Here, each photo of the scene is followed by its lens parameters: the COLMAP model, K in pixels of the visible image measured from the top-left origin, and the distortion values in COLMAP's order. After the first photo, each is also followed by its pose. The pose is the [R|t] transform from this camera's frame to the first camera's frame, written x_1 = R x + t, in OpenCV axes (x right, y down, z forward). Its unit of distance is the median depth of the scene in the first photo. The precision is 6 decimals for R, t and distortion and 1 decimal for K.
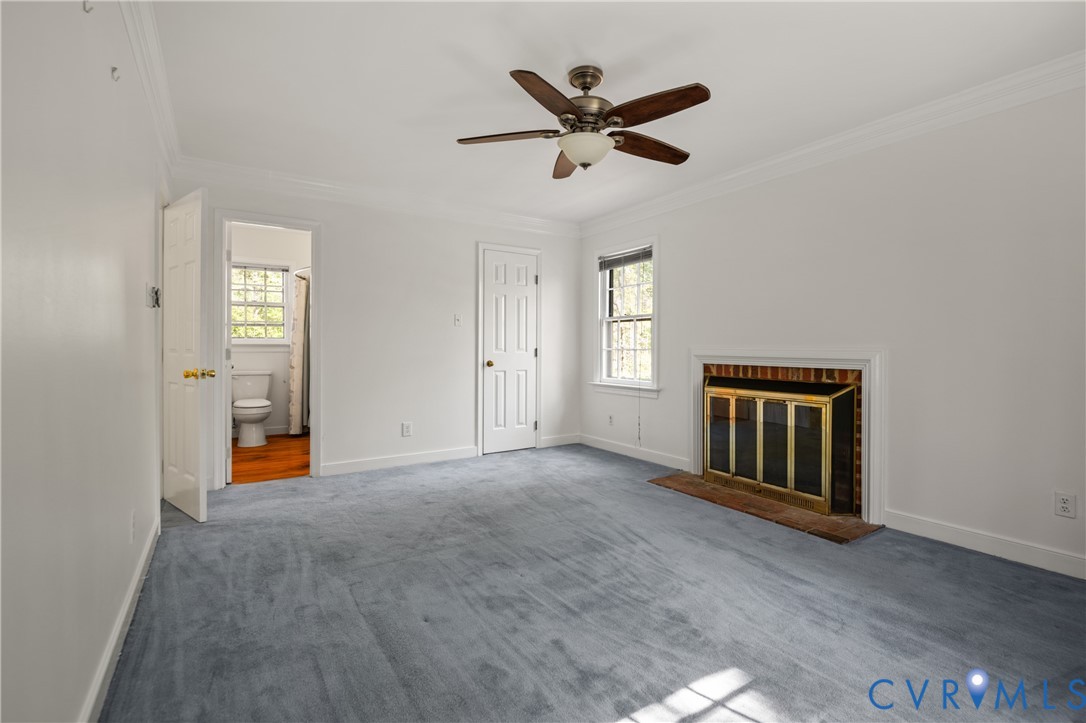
lens RADIAL K [[505.0, 0, 543.2], [0, 505.0, 352.9], [0, 0, 1]] dist [0.005967, -0.007852]
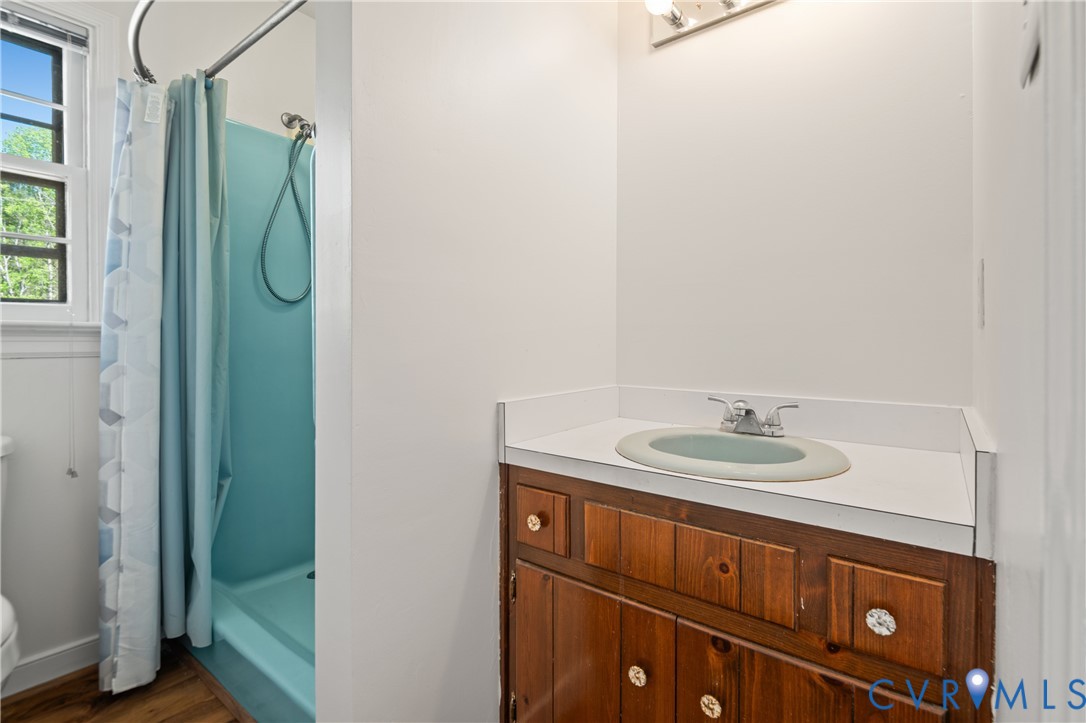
lens RADIAL K [[505.0, 0, 544.0], [0, 505.0, 354.0], [0, 0, 1]] dist [0.005967, -0.007852]
pose [[0.943054, -0.010770, 0.332466, -0.390110], [0.011007, 0.999939, 0.001170, -0.000611], [-0.332459, 0.002556, 0.943114, 0.715895]]
